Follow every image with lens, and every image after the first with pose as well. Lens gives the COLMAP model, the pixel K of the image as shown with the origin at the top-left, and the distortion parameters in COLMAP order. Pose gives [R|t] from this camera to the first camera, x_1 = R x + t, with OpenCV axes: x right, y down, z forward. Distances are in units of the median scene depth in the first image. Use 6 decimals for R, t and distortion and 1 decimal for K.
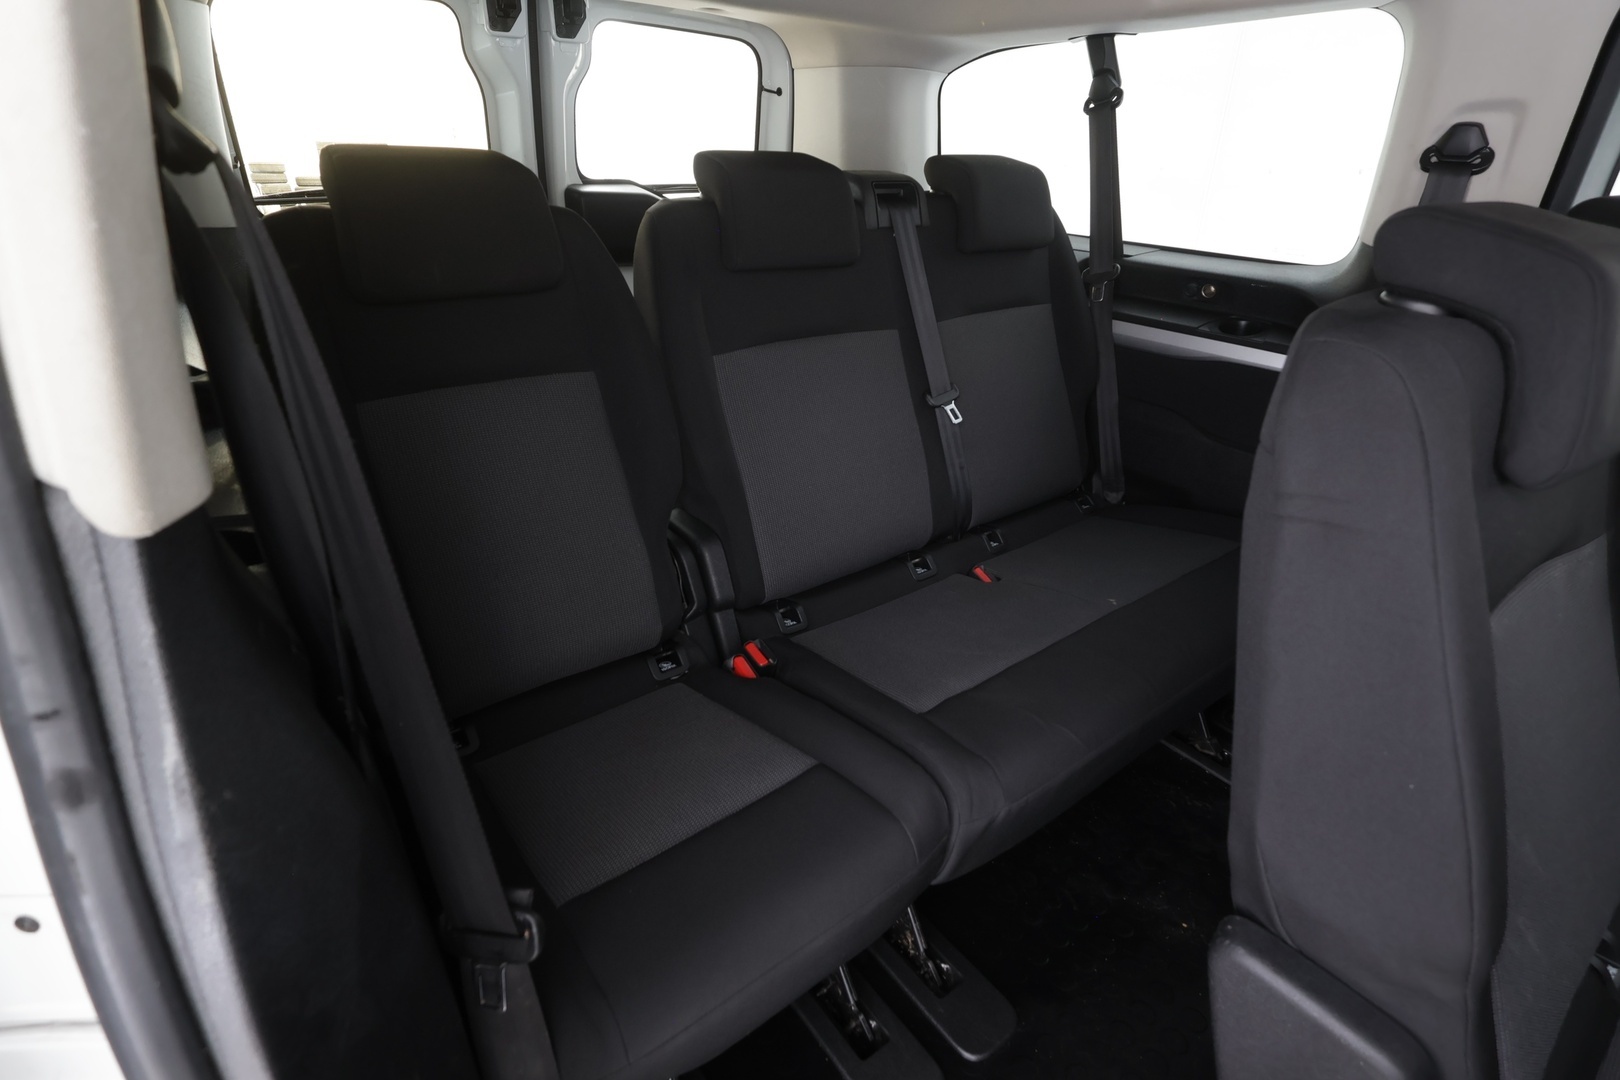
lens RADIAL K [[784.6, 0, 812.3], [0, 784.6, 540.4], [0, 0, 1]] dist [-0.003678, -0.000021]
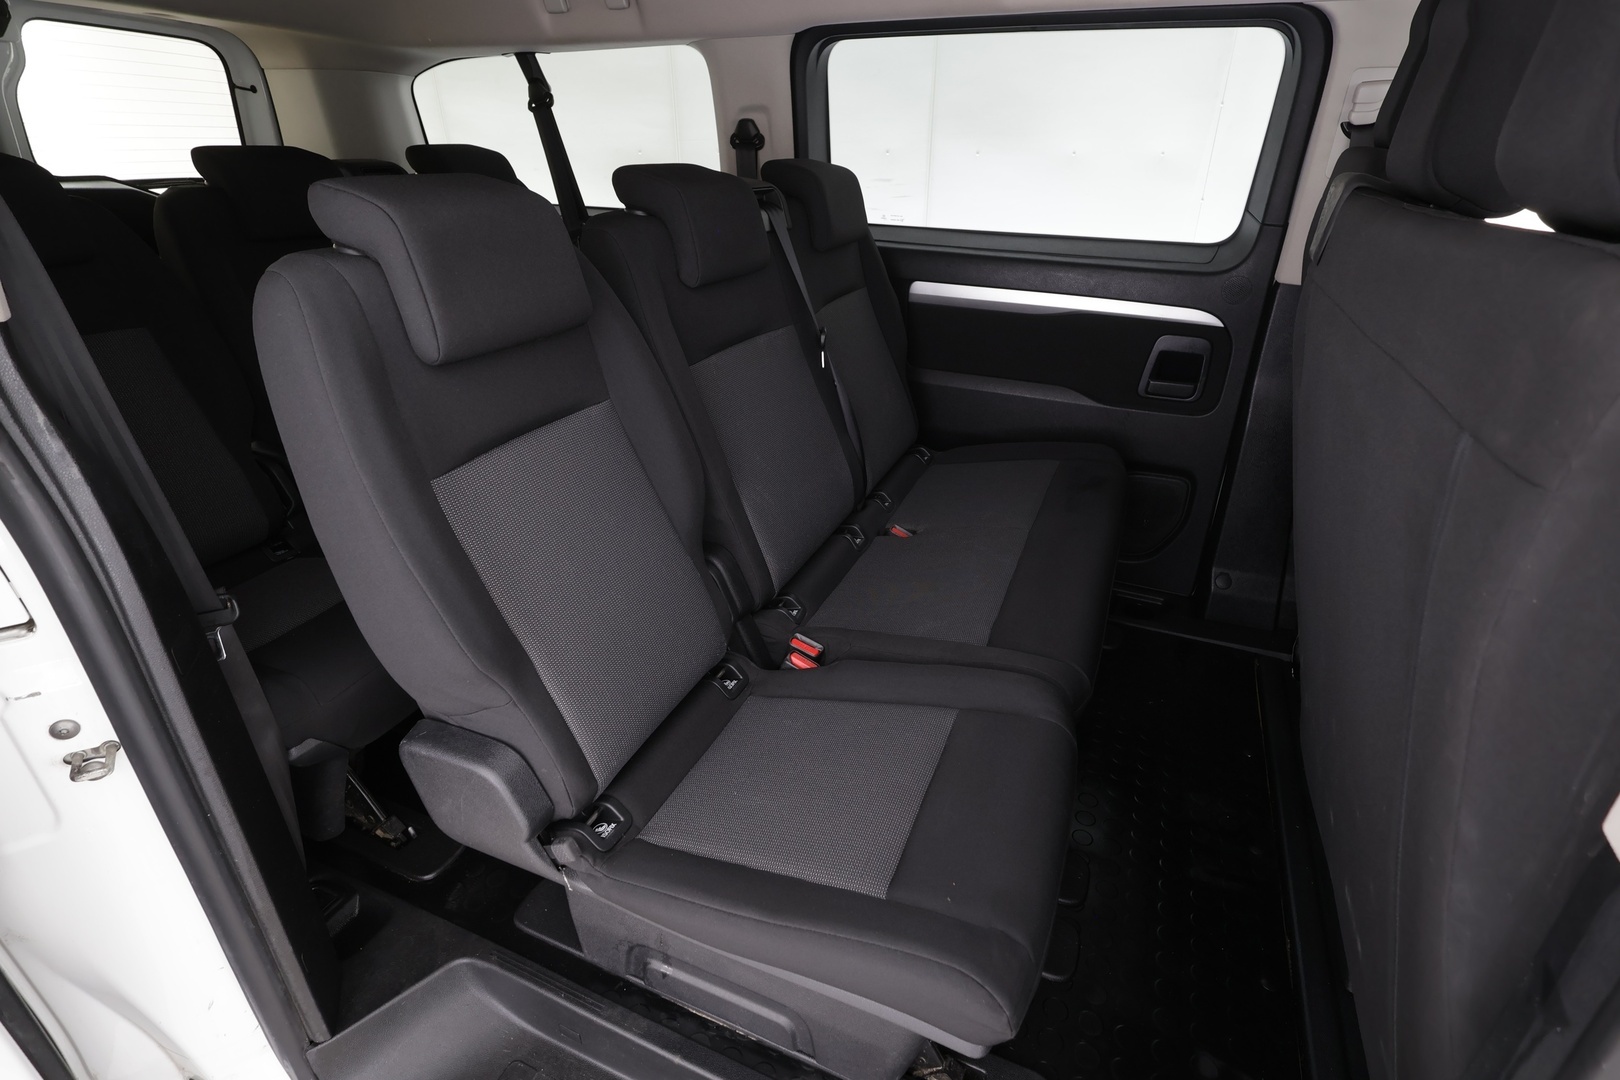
lens RADIAL K [[784.6, 0, 811.7], [0, 784.6, 539.7], [0, 0, 1]] dist [-0.003678, -0.000021]
pose [[0.868286, -0.239484, 0.434426, 0.012170], [0.233211, 0.970003, 0.068610, 0.182839], [-0.437825, 0.041740, 0.898091, -0.376953]]
